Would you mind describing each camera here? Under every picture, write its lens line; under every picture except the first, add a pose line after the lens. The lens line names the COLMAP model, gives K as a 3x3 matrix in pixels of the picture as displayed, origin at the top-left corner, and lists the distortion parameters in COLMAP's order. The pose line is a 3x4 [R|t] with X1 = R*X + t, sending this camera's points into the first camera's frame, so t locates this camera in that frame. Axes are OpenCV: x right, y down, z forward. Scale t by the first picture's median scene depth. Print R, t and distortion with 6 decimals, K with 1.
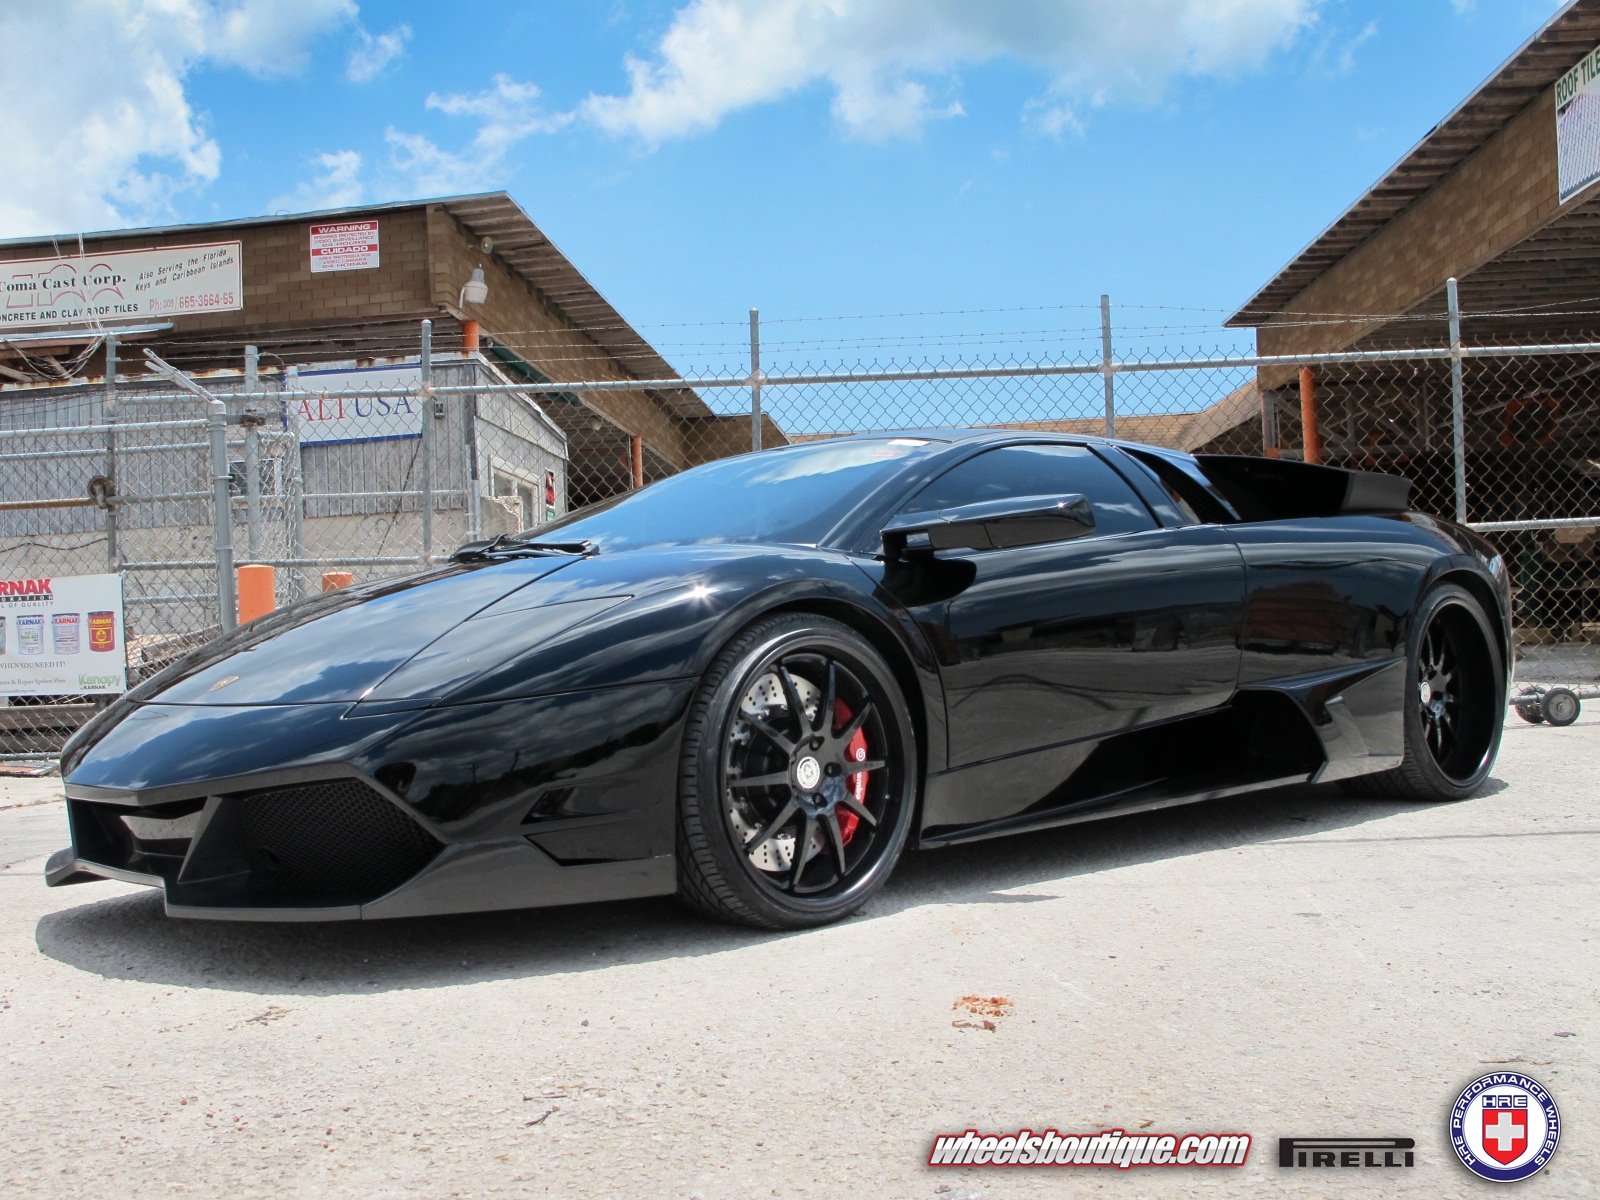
lens RADIAL K [[1716.3, 0, 800.0], [0, 1716.3, 600.0], [0, 0, 1]] dist [-0.094571, 0.091569]
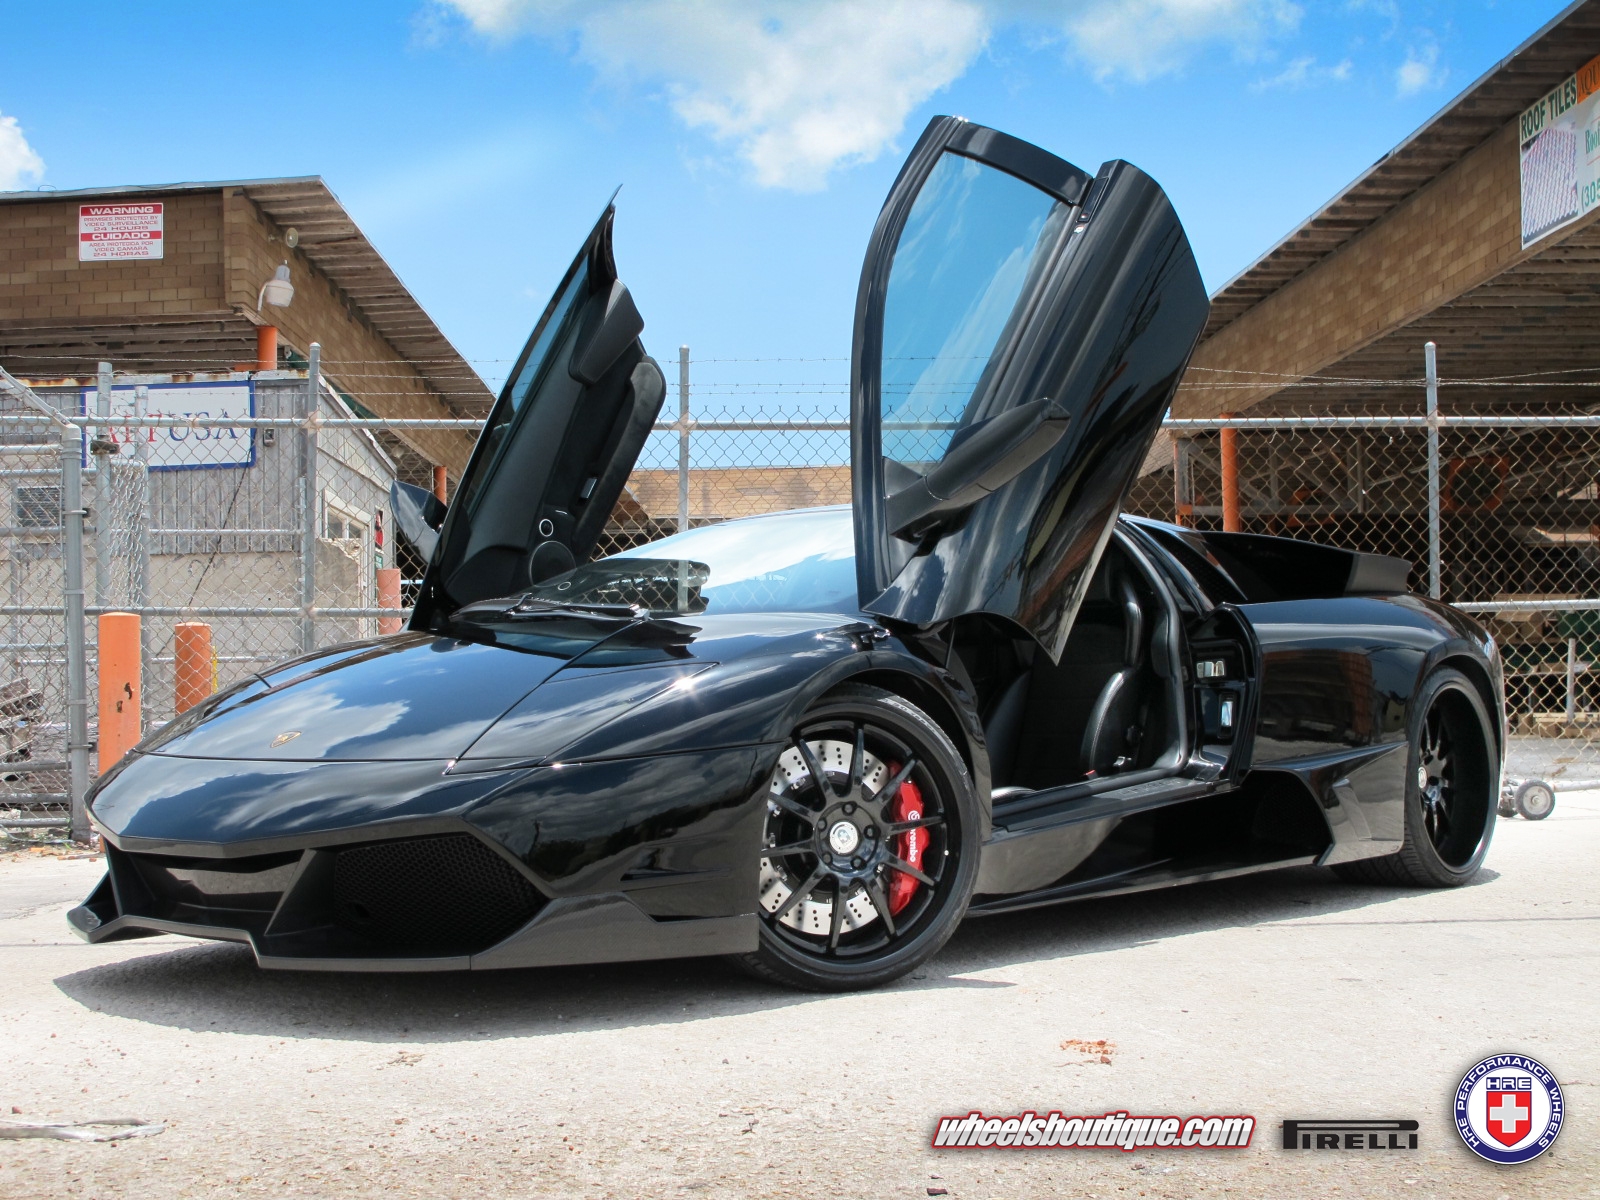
lens RADIAL K [[2070.7, 0, 808.3], [0, 2070.7, 625.2], [0, 0, 1]] dist [-0.069437, 0.047910]
pose [[0.994467, 0.026543, 0.101639, -0.035250], [-0.024428, 0.999459, -0.022004, 0.000344], [-0.102168, 0.019399, 0.994578, -0.049368]]
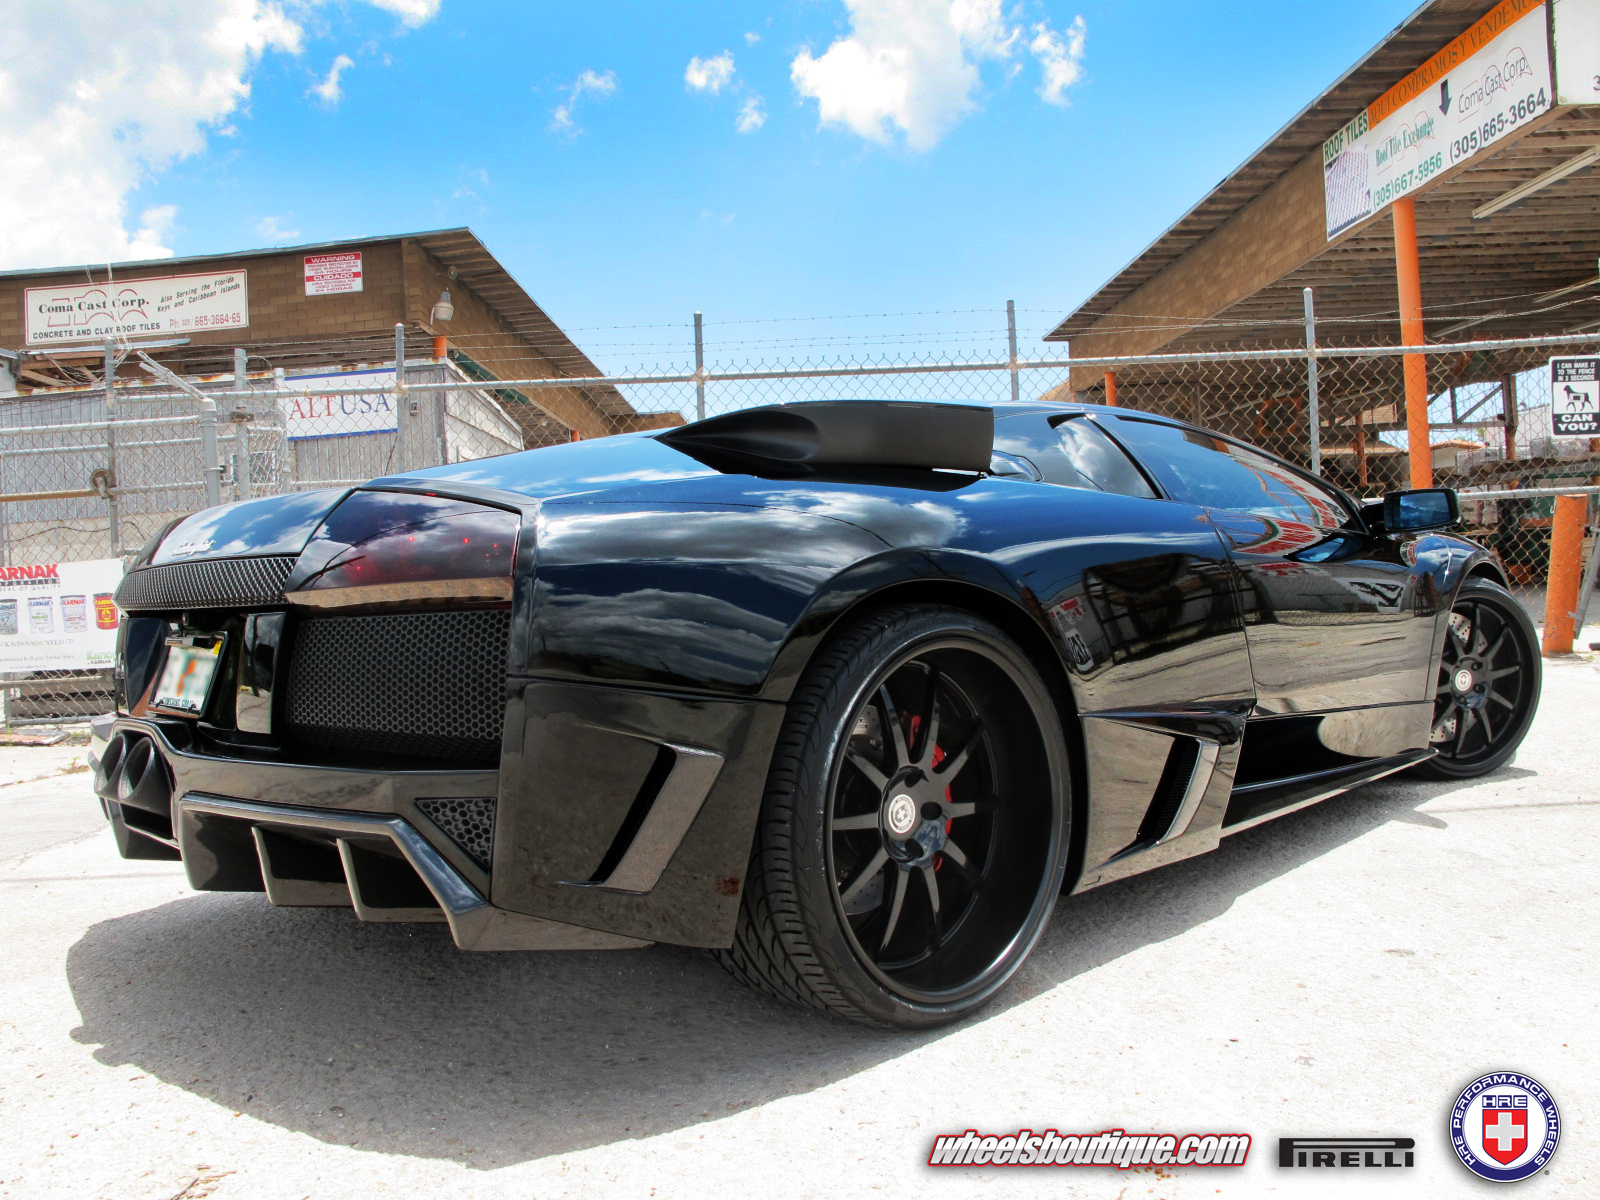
lens RADIAL K [[1317.3, 0, 800.0], [0, 1317.3, 600.0], [0, 0, 1]] dist [-0.127496, 0.085458]
pose [[0.997011, -0.014134, 0.075954, -0.014202], [0.011551, 0.999344, 0.034336, -0.006118], [-0.076389, -0.033356, 0.996520, 0.073105]]
